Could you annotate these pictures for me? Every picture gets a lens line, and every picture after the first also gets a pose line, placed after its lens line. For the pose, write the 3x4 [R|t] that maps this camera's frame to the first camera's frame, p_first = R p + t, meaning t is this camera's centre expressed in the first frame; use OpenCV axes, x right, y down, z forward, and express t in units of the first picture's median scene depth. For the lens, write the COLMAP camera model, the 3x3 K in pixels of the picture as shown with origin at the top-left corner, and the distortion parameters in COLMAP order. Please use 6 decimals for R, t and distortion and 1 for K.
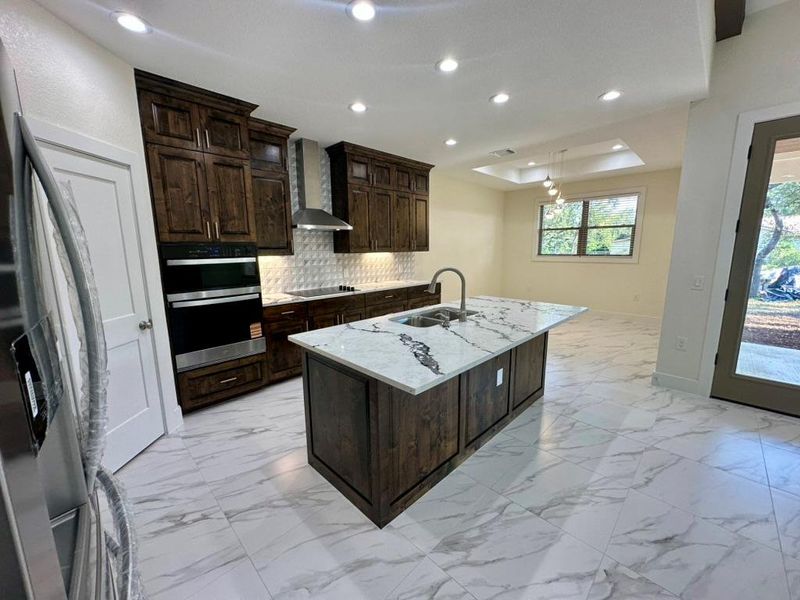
lens RADIAL K [[319.9, 0, 398.6], [0, 319.9, 300.4], [0, 0, 1]] dist [-0.003960, 0.000540]
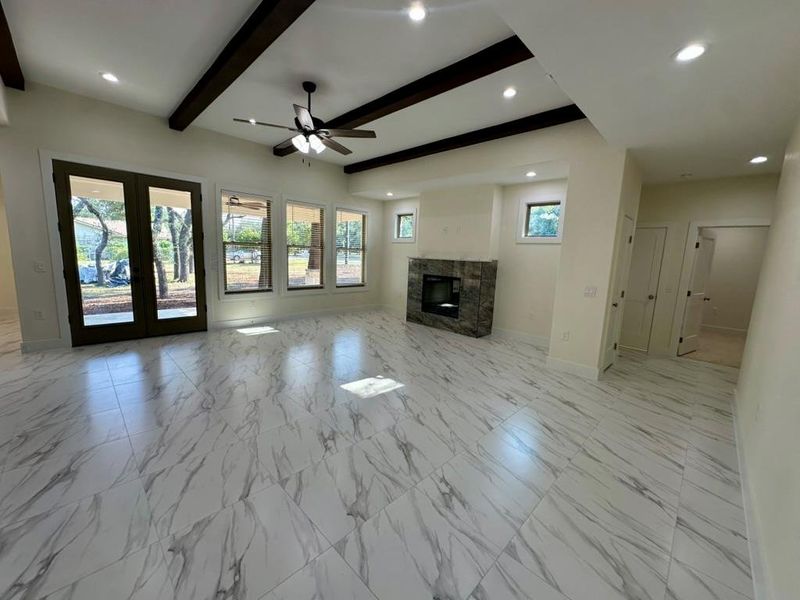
lens RADIAL K [[318.9, 0, 399.0], [0, 318.9, 300.3], [0, 0, 1]] dist [-0.002103, 0.000280]
pose [[-0.010195, -0.134078, 0.990918, -0.406804], [0.124557, 0.983082, 0.134299, 0.086637], [-0.992160, 0.124795, 0.006677, -0.471467]]
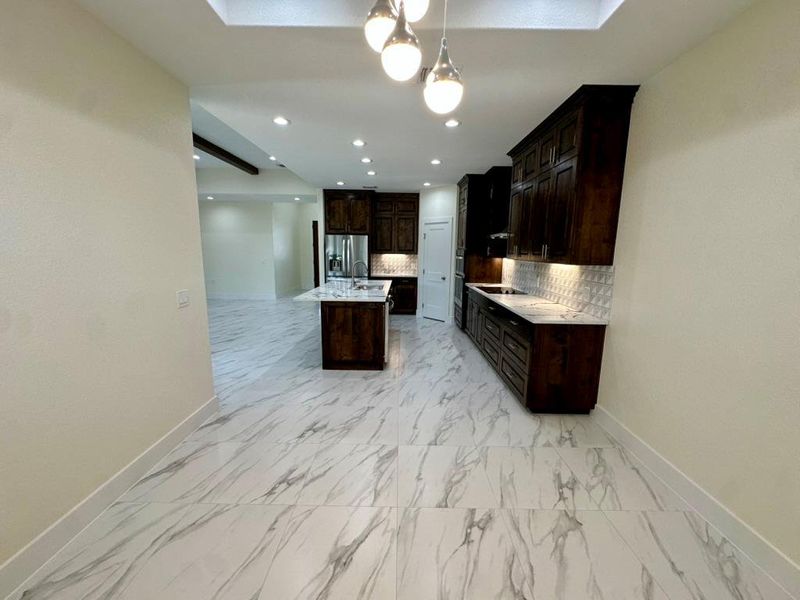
lens RADIAL K [[319.9, 0, 398.6], [0, 319.9, 300.4], [0, 0, 1]] dist [-0.003960, 0.000540]
pose [[-0.709694, 0.111987, -0.695552, 1.086406], [-0.123307, 0.952301, 0.279140, -0.352392], [0.693635, 0.283871, -0.662033, 1.964989]]
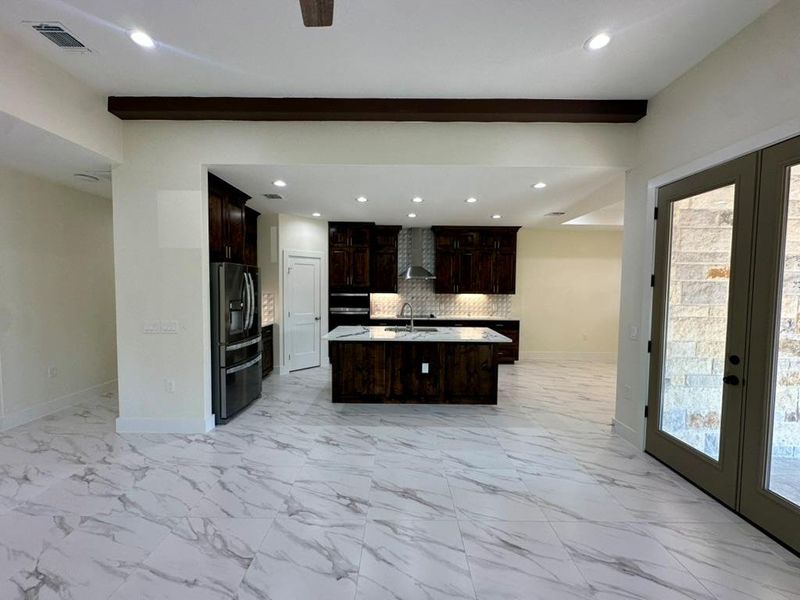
lens RADIAL K [[319.9, 0, 398.6], [0, 319.9, 300.4], [0, 0, 1]] dist [-0.003960, 0.000540]
pose [[0.708017, 0.051680, -0.704301, 1.074591], [-0.133704, 0.989090, -0.061832, 0.004879], [0.693422, 0.137947, 0.707203, -0.273805]]
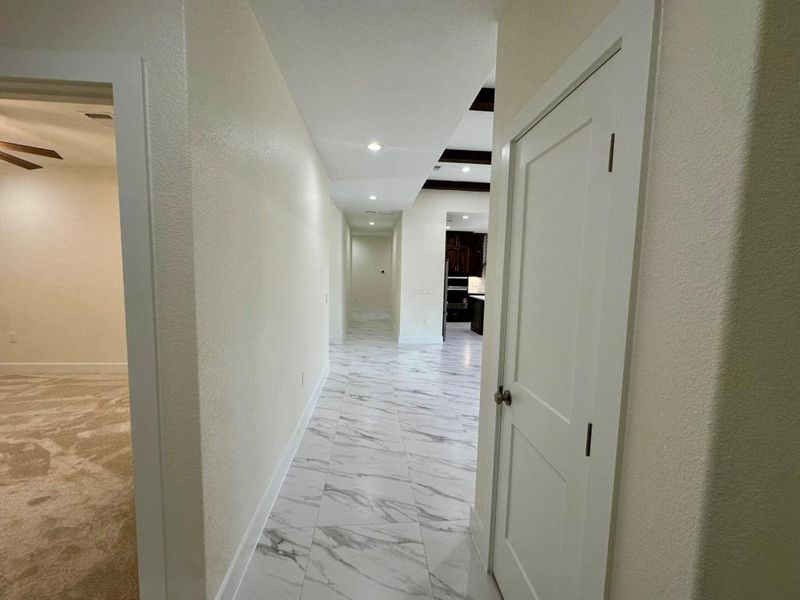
lens RADIAL K [[319.9, 0, 398.6], [0, 319.9, 300.4], [0, 0, 1]] dist [-0.003960, 0.000540]
pose [[0.768388, 0.084068, -0.634438, 1.017708], [-0.136791, 0.989999, -0.034489, 0.284622], [0.625194, 0.113287, 0.772204, -1.779008]]
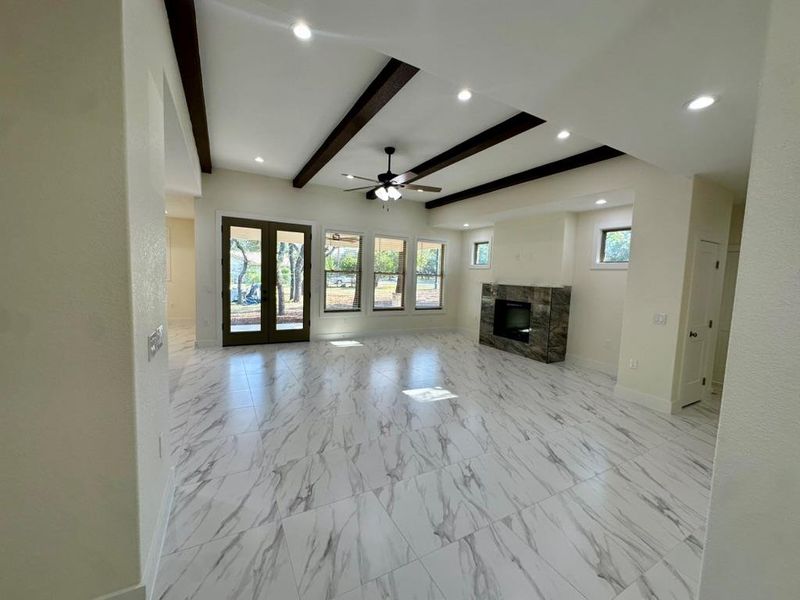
lens RADIAL K [[319.9, 0, 398.6], [0, 319.9, 300.4], [0, 0, 1]] dist [-0.003960, 0.000540]
pose [[0.273815, -0.056964, 0.960094, -0.596623], [0.118734, 0.992611, 0.025031, 0.095314], [-0.954425, 0.107142, 0.278555, -0.612336]]
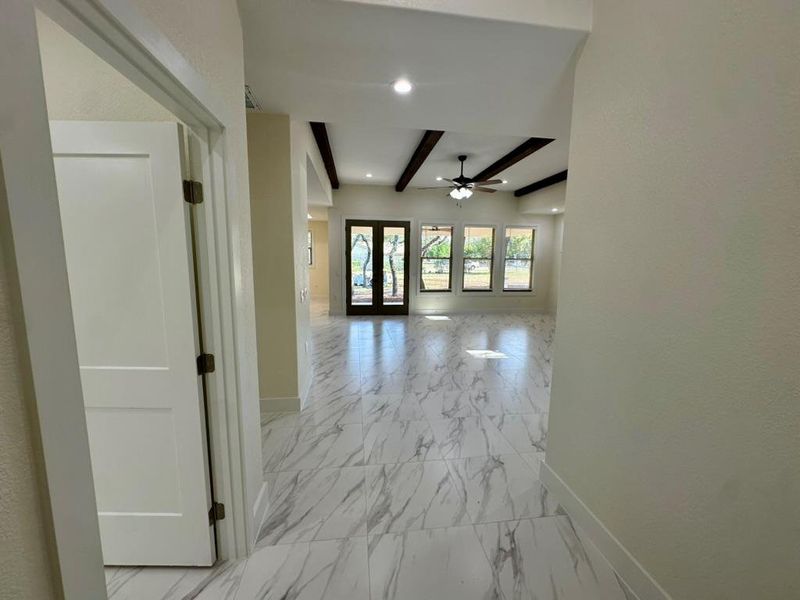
lens RADIAL K [[318.9, 0, 399.0], [0, 318.9, 300.3], [0, 0, 1]] dist [-0.002103, 0.000280]
pose [[0.602371, -0.087217, 0.793437, -0.871570], [0.112771, 0.993341, 0.023576, 0.158351], [-0.790210, 0.075275, 0.608196, -0.988495]]
